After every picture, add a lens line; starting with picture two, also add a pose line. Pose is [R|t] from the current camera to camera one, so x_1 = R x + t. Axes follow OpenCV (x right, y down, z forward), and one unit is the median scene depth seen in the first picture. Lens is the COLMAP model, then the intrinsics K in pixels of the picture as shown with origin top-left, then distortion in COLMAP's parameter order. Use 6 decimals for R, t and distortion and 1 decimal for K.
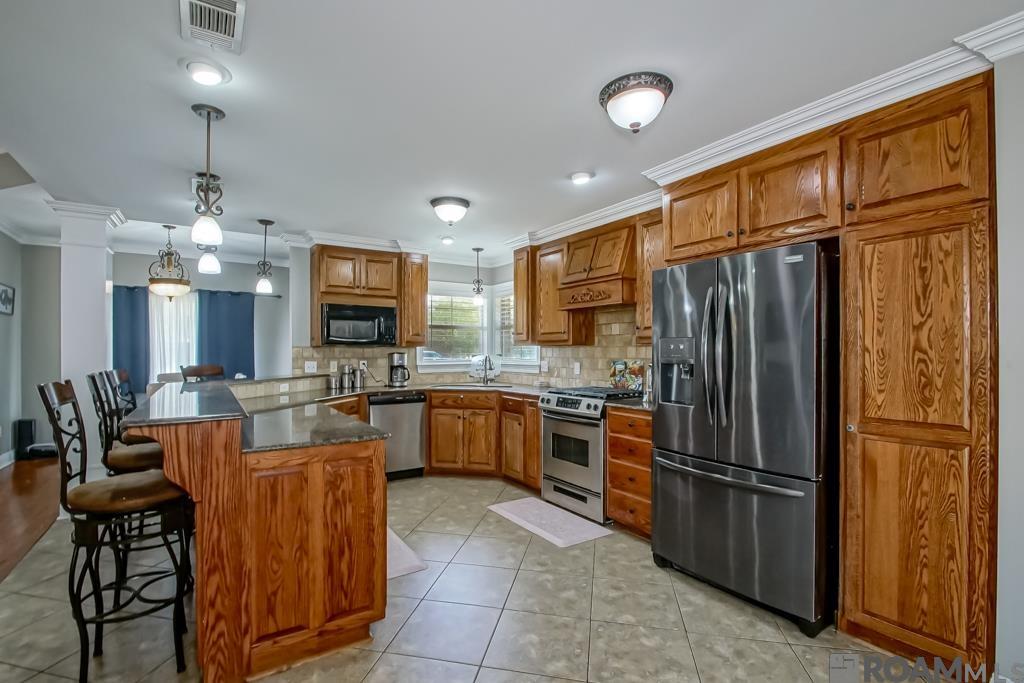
lens RADIAL K [[463.5, 0, 503.2], [0, 463.5, 350.6], [0, 0, 1]] dist [-0.003625, -0.000338]
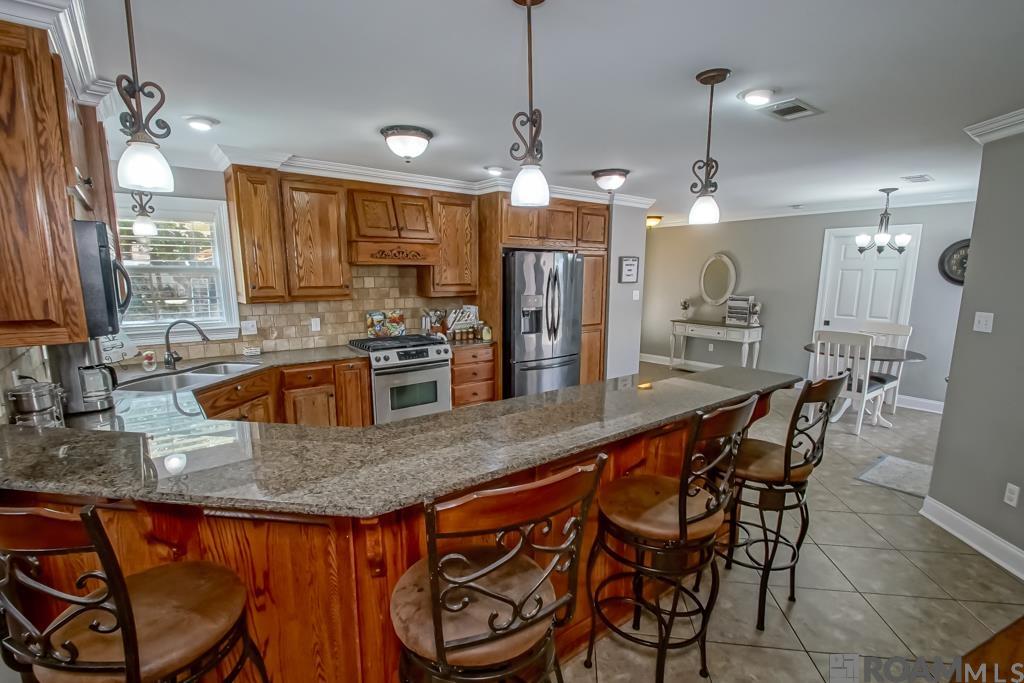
lens RADIAL K [[463.5, 0, 518.3], [0, 463.5, 342.9], [0, 0, 1]] dist [-0.003625, -0.000338]
pose [[-0.102926, -0.147694, 0.983663, -0.876085], [-0.005993, 0.988989, 0.147867, -0.070420], [-0.994671, 0.009324, -0.102678, 0.791735]]
